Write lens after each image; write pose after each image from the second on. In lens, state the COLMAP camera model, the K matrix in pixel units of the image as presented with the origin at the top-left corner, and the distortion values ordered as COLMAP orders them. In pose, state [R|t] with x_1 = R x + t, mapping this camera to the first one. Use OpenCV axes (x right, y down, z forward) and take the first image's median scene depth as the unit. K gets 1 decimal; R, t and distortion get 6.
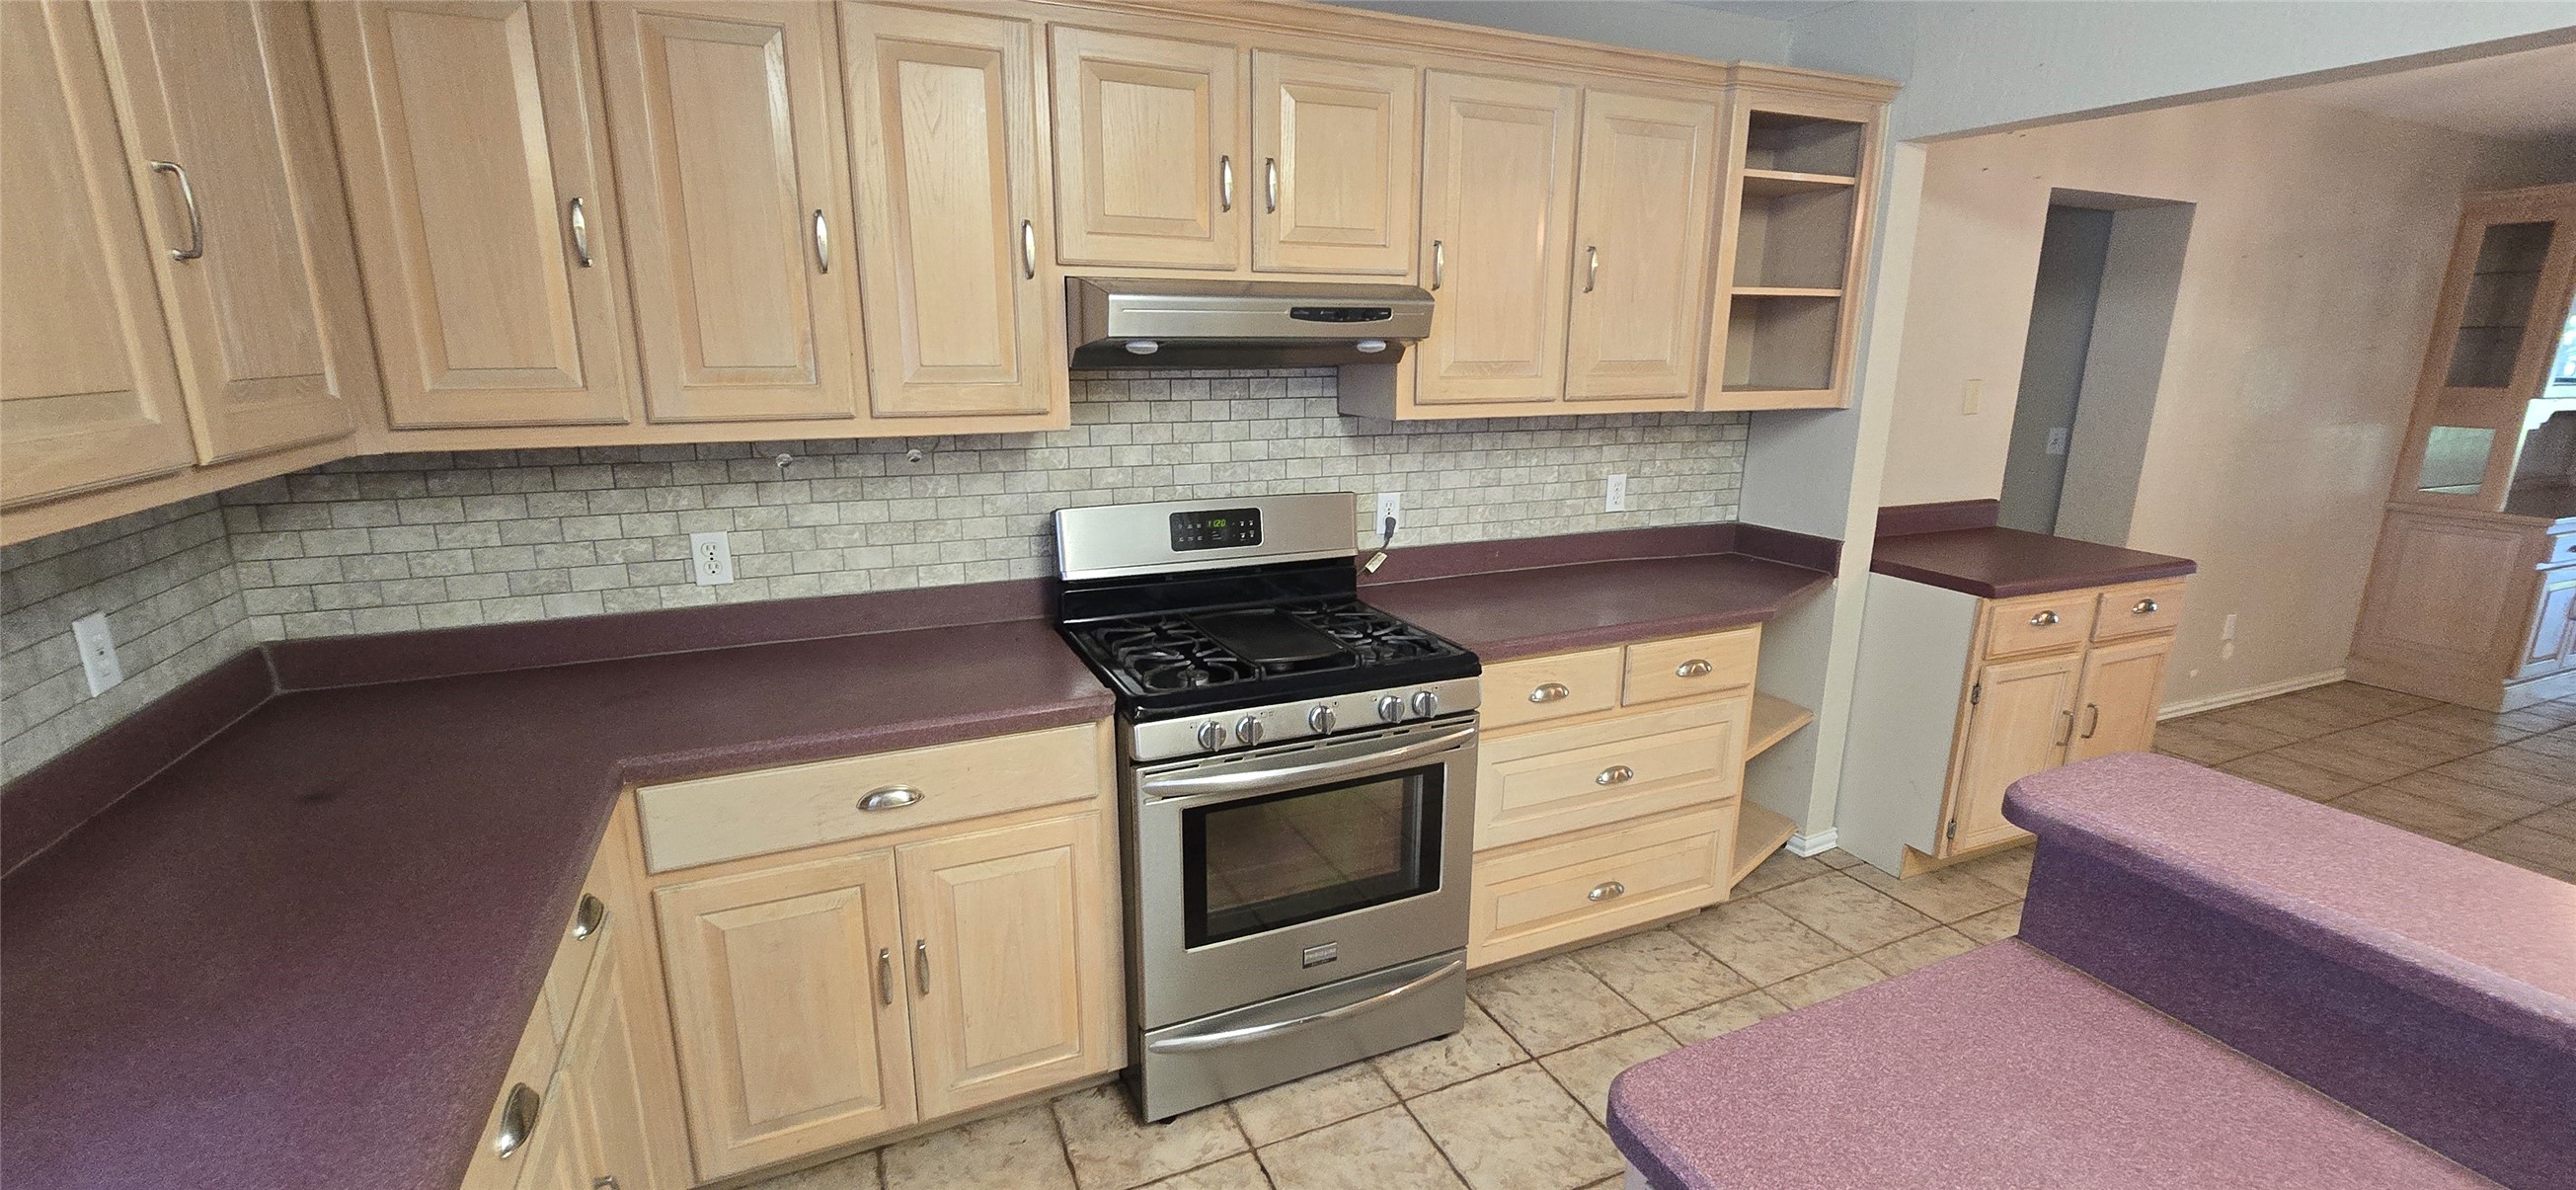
lens RADIAL K [[1071.6, 0, 1280.6], [0, 1071.6, 602.3], [0, 0, 1]] dist [-0.012232, 0.000328]
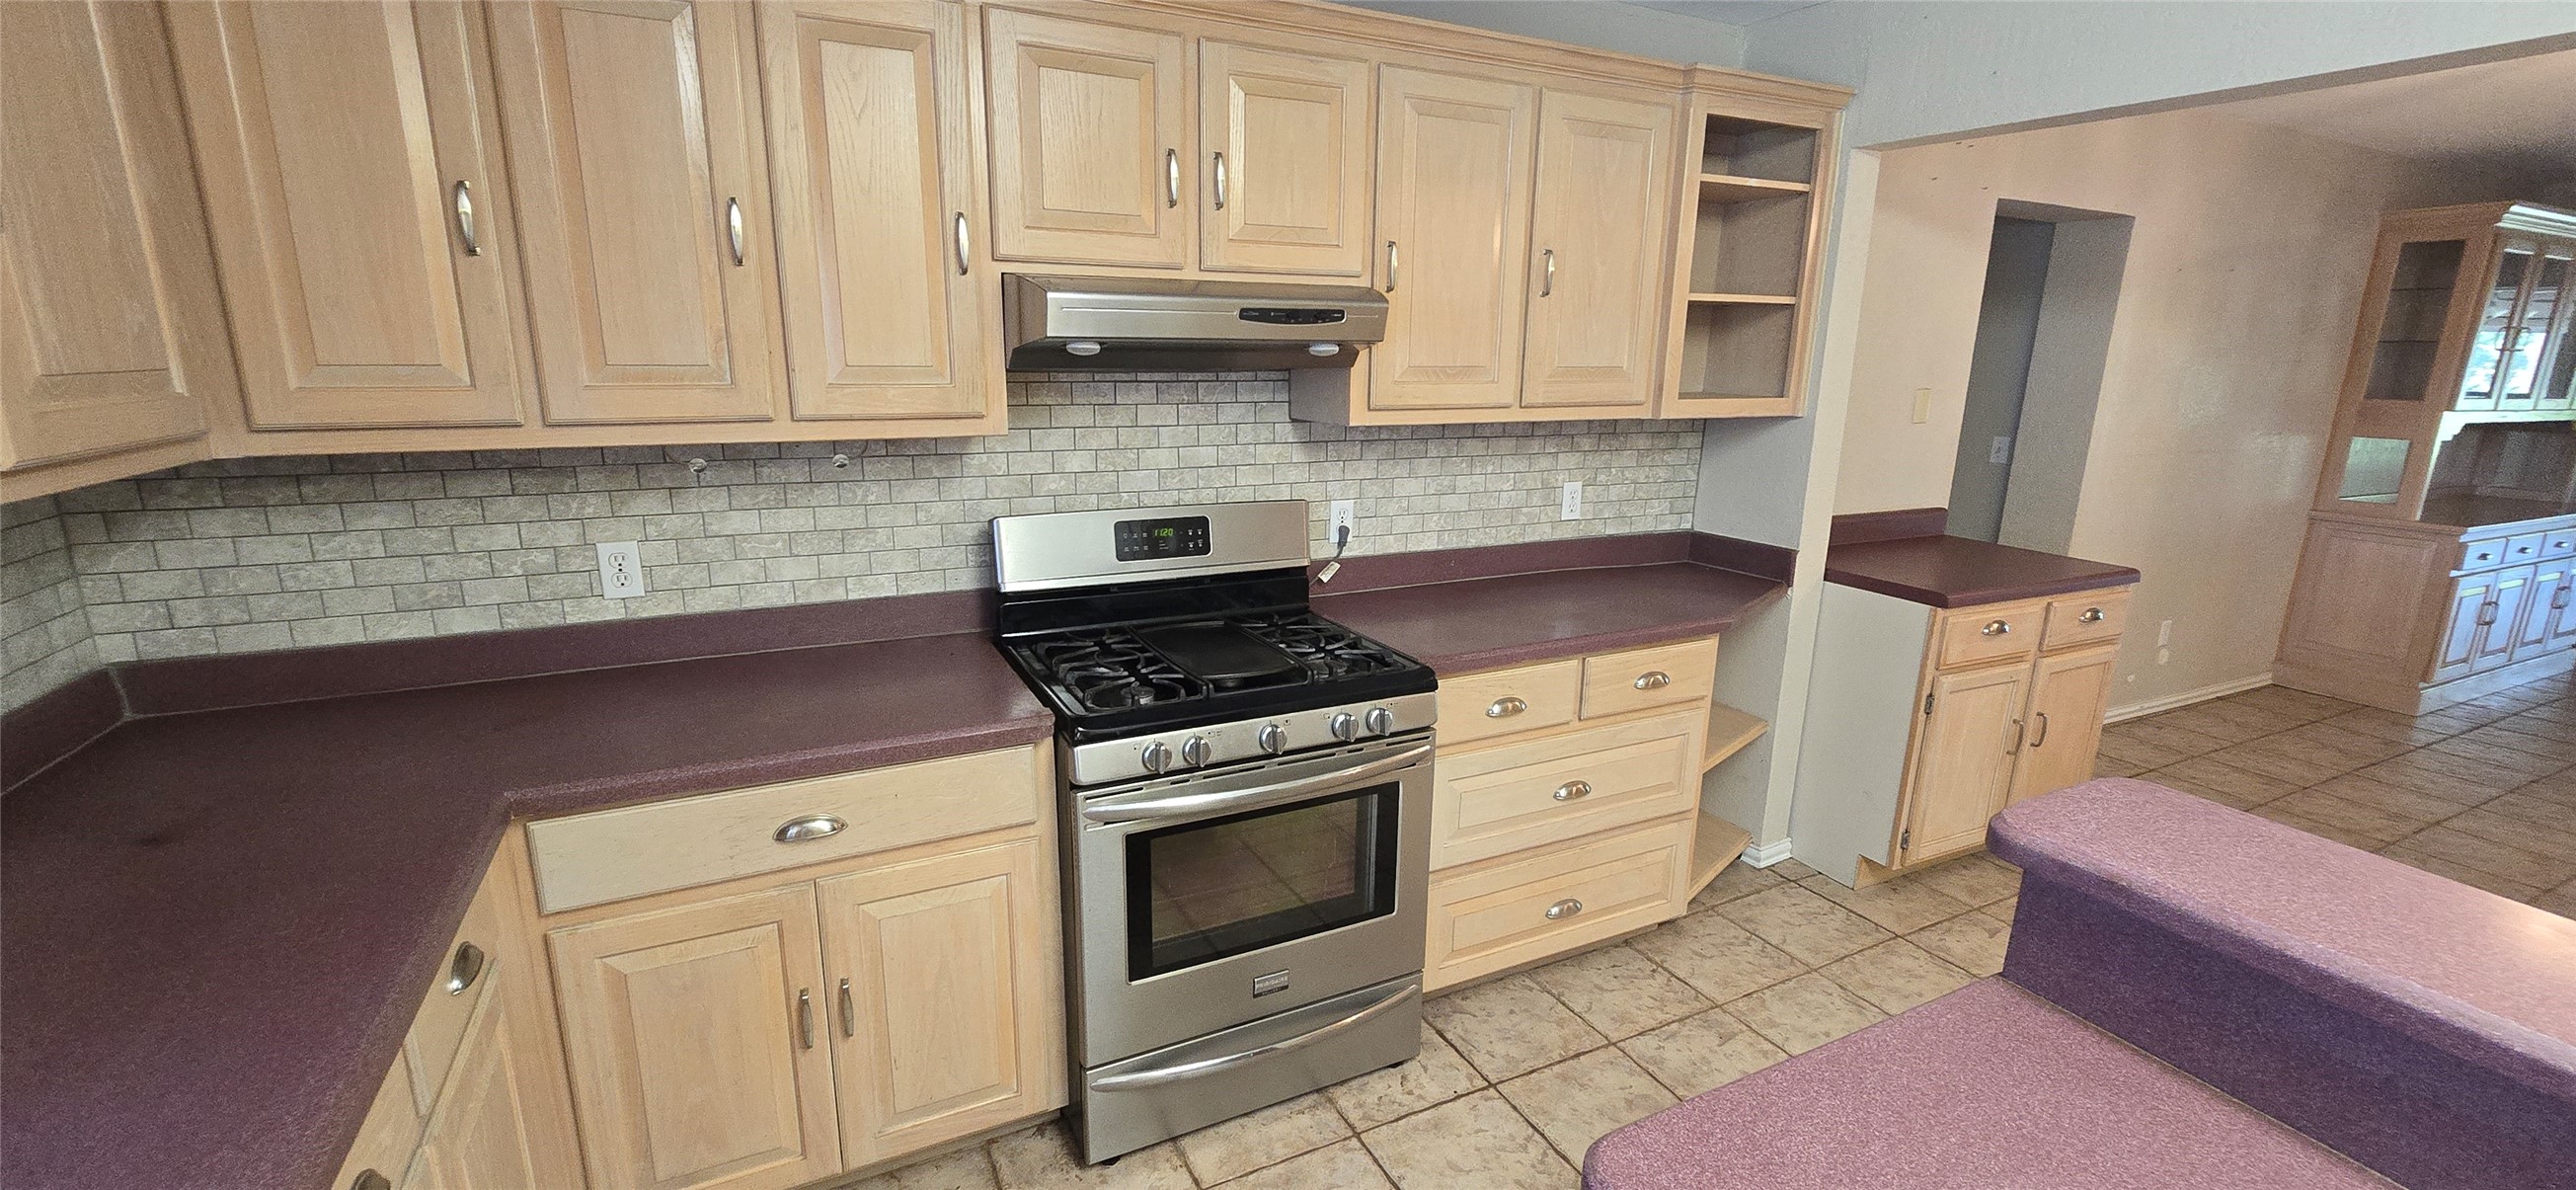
lens RADIAL K [[1071.6, 0, 1280.6], [0, 1071.6, 602.3], [0, 0, 1]] dist [-0.012232, 0.000328]
pose [[0.999045, -0.000857, 0.043681, 0.003239], [0.001010, 0.999993, -0.003471, -0.007336], [-0.043677, 0.003511, 0.999040, 0.034918]]
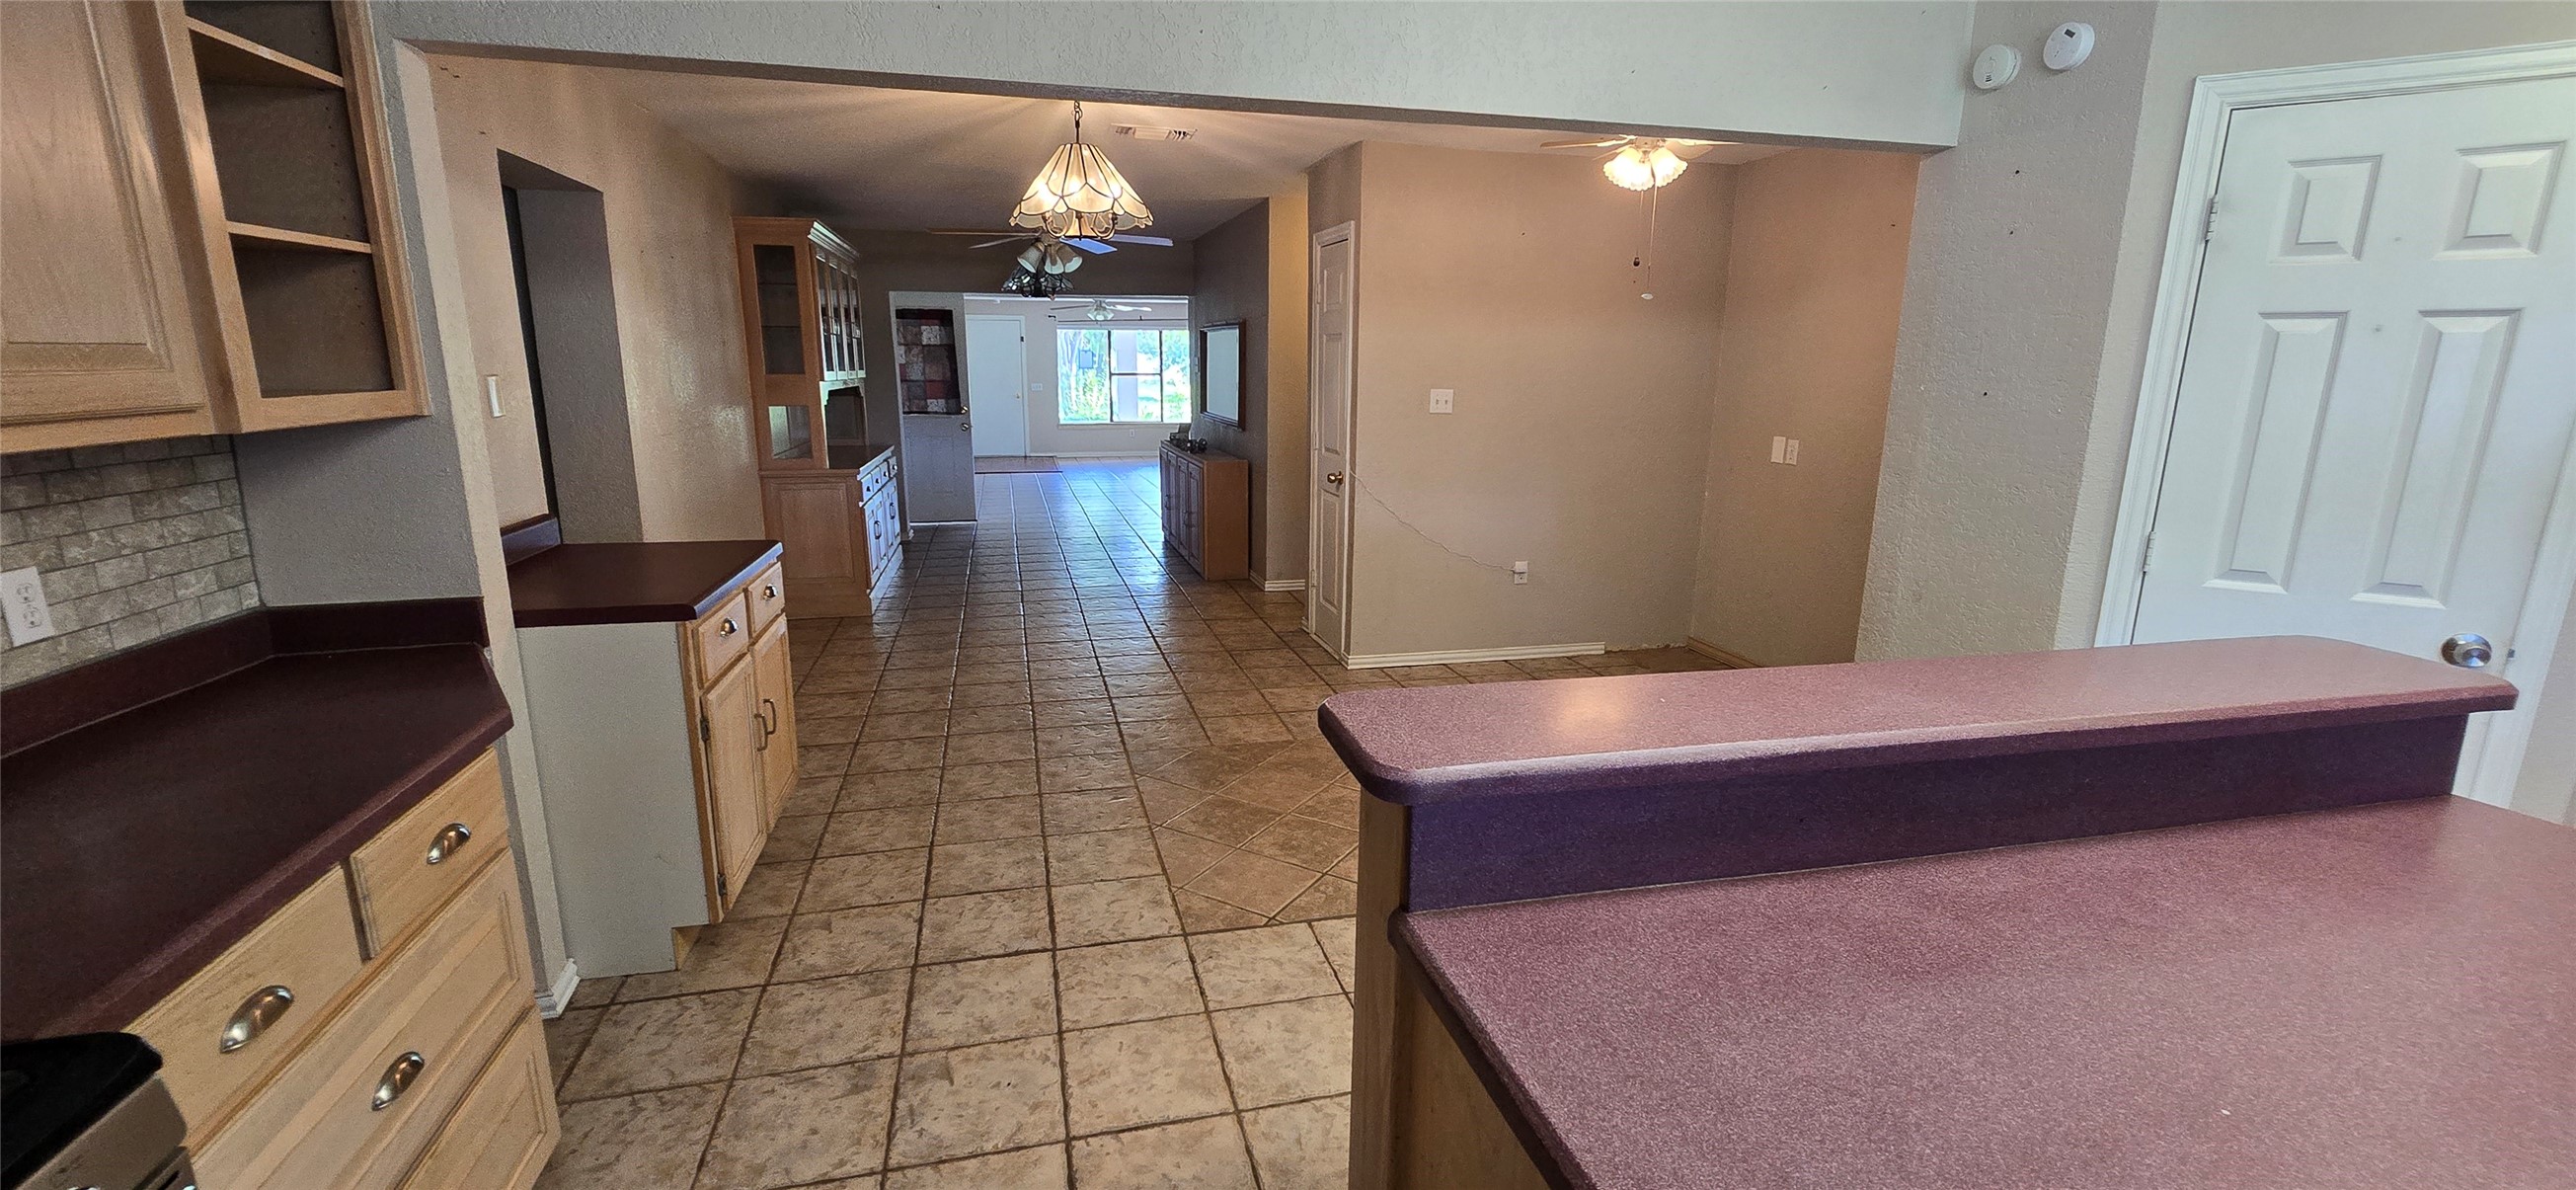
lens RADIAL K [[1059.7, 0, 1288.0], [0, 1059.7, 595.0], [0, 0, 1]] dist [0.001278, 0.000162]
pose [[0.165552, -0.218833, 0.961616, -0.094158], [0.228192, 0.957109, 0.178522, -0.076870], [-0.959438, 0.189879, 0.208387, 0.400796]]
